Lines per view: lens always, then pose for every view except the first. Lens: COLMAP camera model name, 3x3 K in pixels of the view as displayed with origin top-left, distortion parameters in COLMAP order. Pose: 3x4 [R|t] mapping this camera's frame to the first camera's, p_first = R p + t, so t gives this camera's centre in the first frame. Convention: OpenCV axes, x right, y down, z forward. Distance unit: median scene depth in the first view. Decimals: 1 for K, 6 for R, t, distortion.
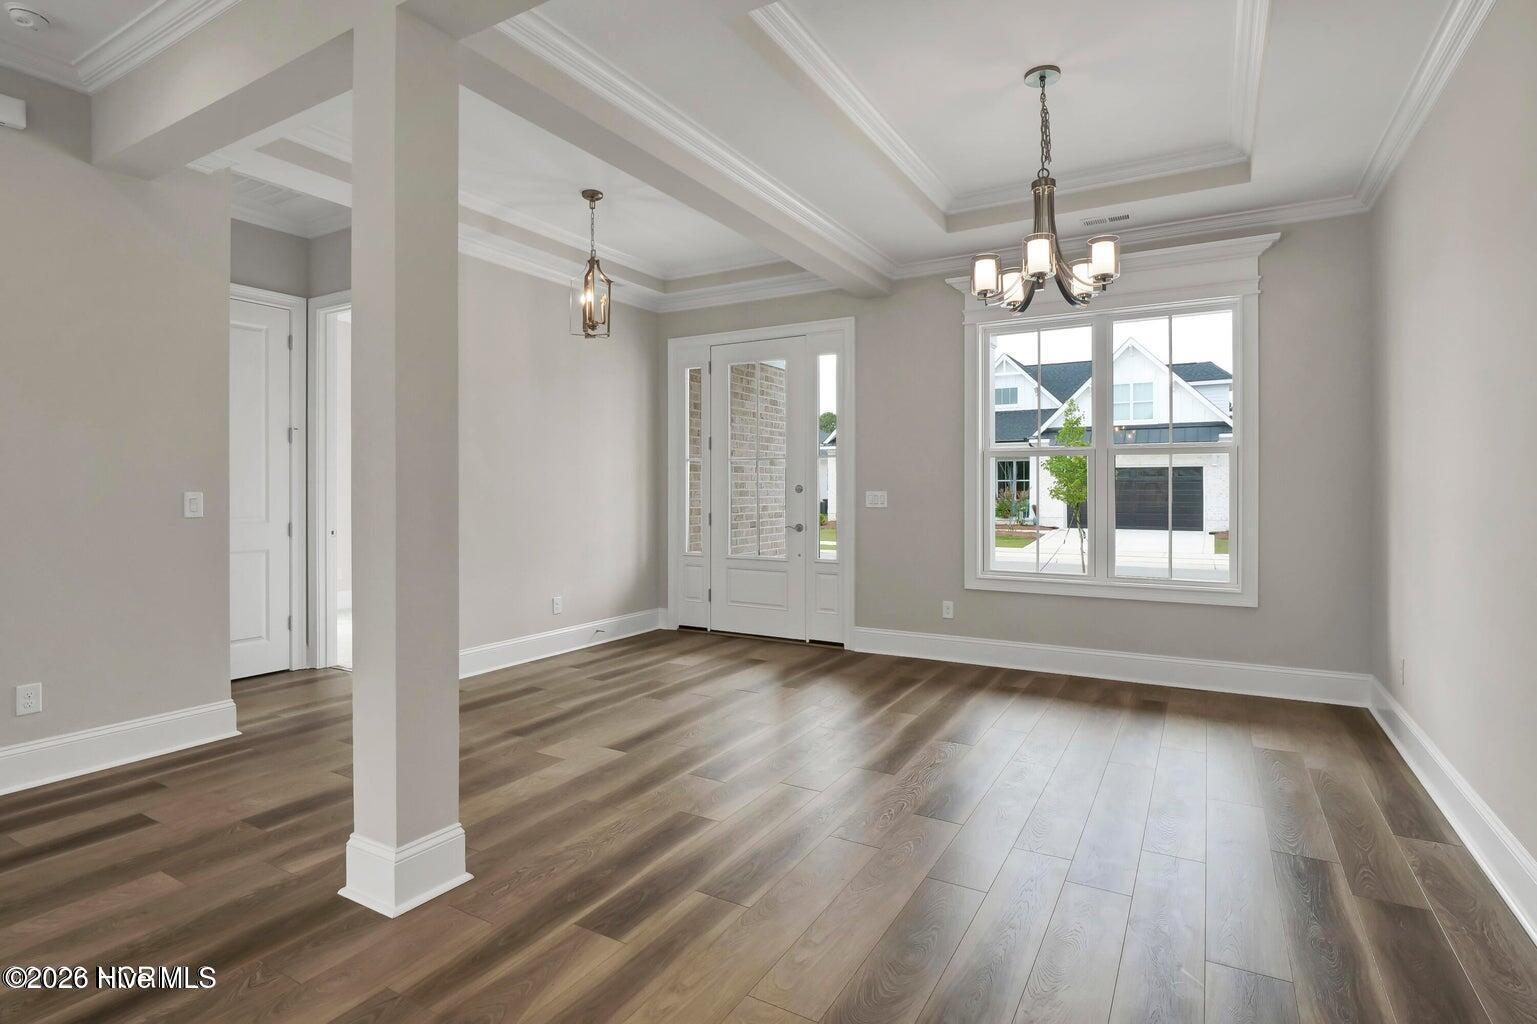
lens RADIAL K [[771.9, 0, 752.4], [0, 771.9, 493.3], [0, 0, 1]] dist [-0.009240, -0.000590]
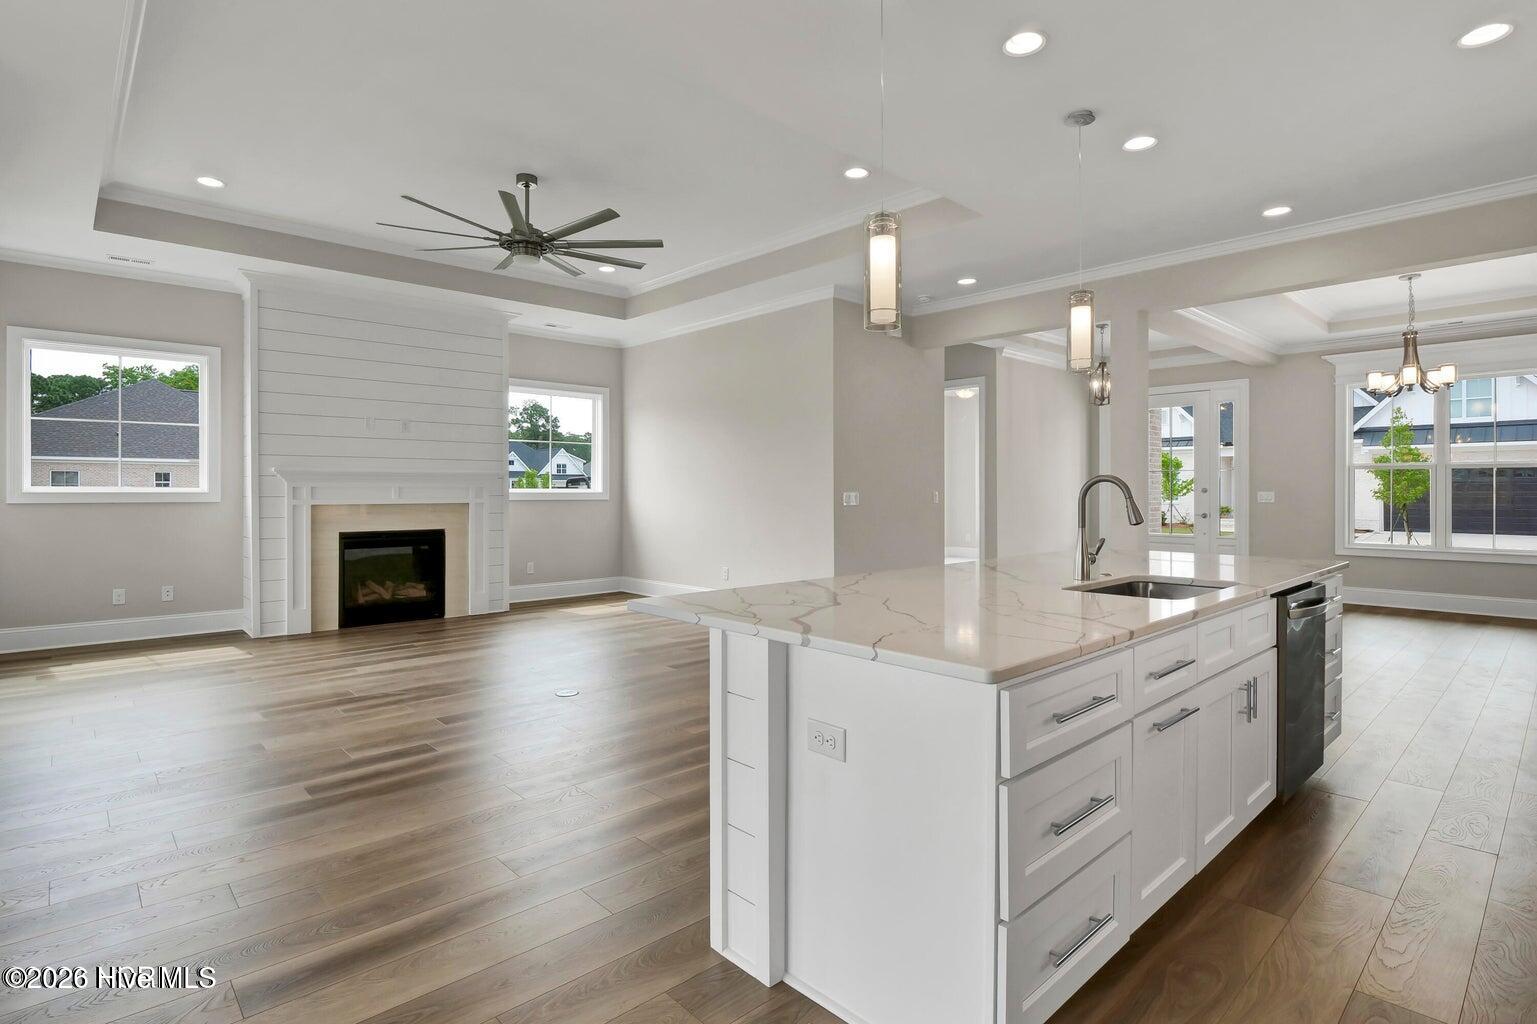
lens RADIAL K [[771.9, 0, 767.1], [0, 771.9, 493.7], [0, 0, 1]] dist [-0.009240, -0.000590]
pose [[0.960574, 0.002590, -0.278013, -0.446940], [-0.002715, 0.999996, -0.000064, 0.004458], [0.278012, 0.000816, 0.960577, -0.909938]]
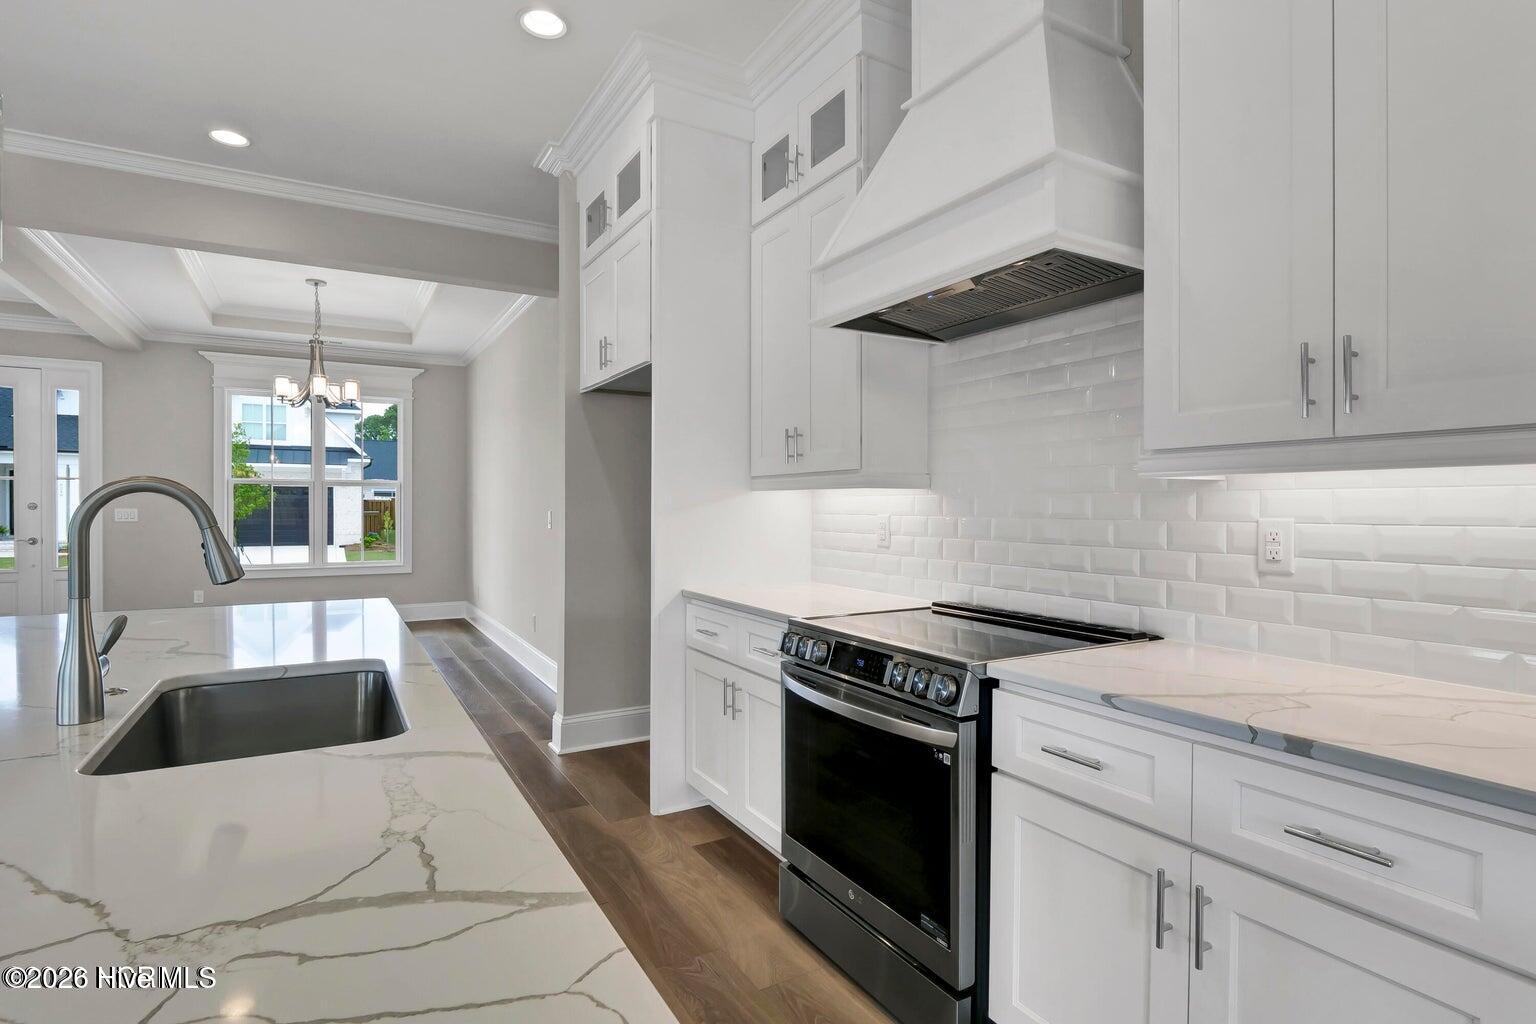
lens RADIAL K [[771.4, 0, 776.4], [0, 771.4, 518.1], [0, 0, 1]] dist [-0.009240, -0.000590]
pose [[0.479515, -0.003869, 0.877525, -0.499569], [-0.004053, 0.999970, 0.006623, 0.000169], [-0.877524, -0.006733, 0.479485, -0.595458]]
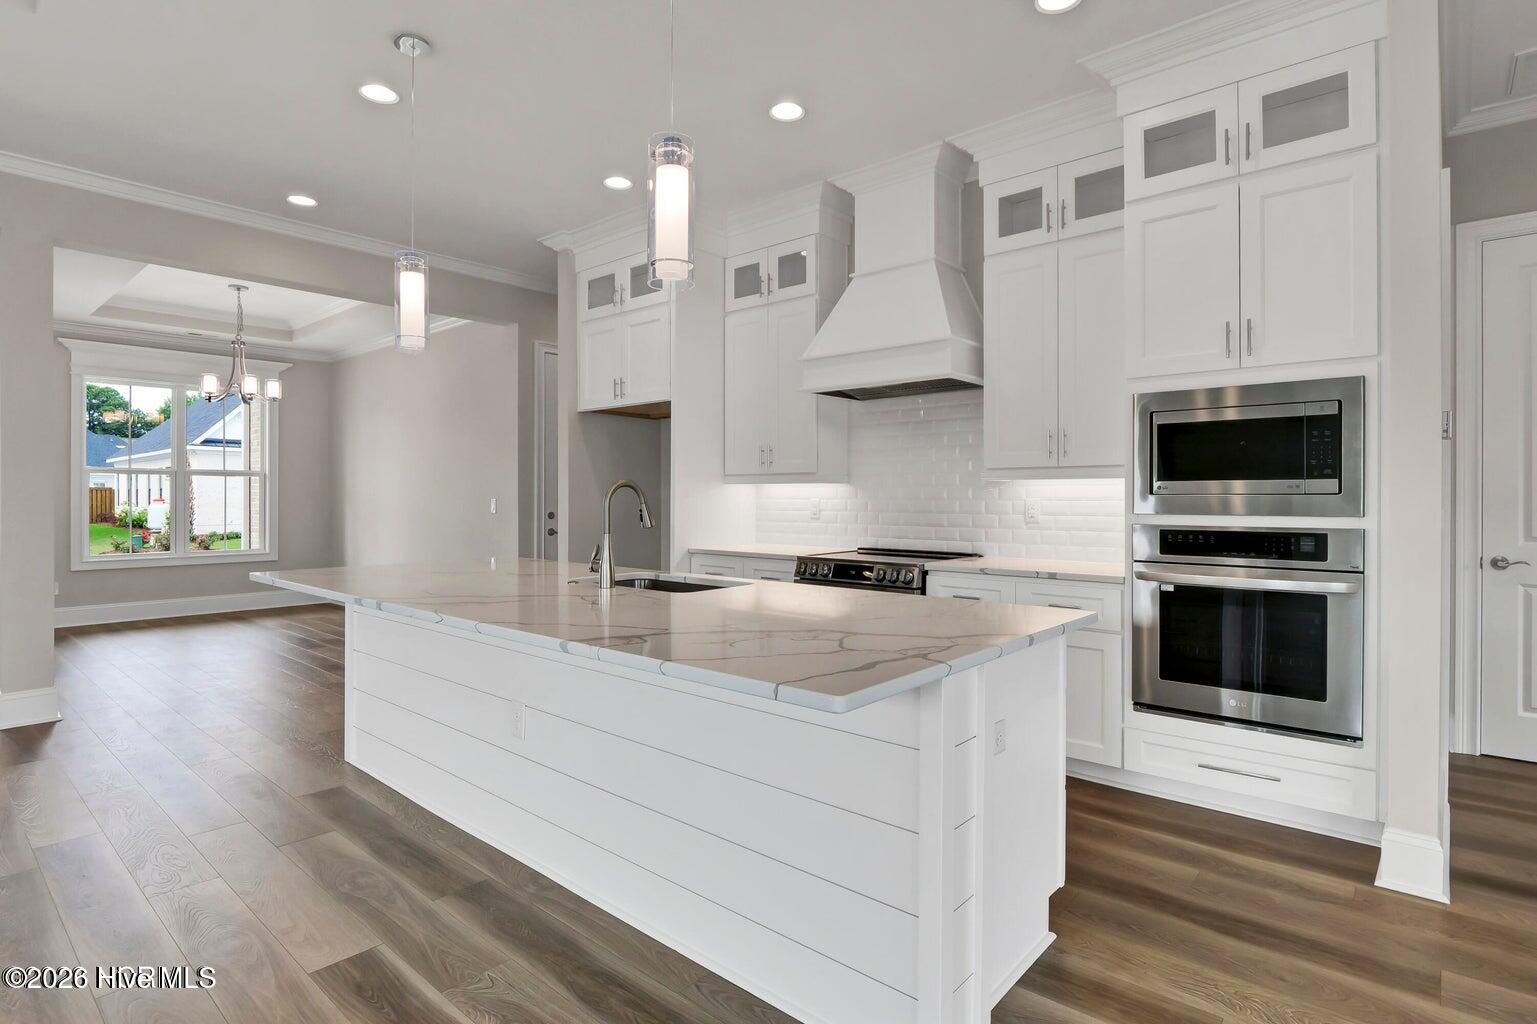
lens RADIAL K [[771.9, 0, 779.7], [0, 771.9, 506.7], [0, 0, 1]] dist [-0.009240, -0.000590]
pose [[0.169600, -0.003668, 0.985506, -0.944139], [-0.000444, 0.999993, 0.003798, 0.007600], [-0.985513, -0.001081, 0.169597, -0.498567]]
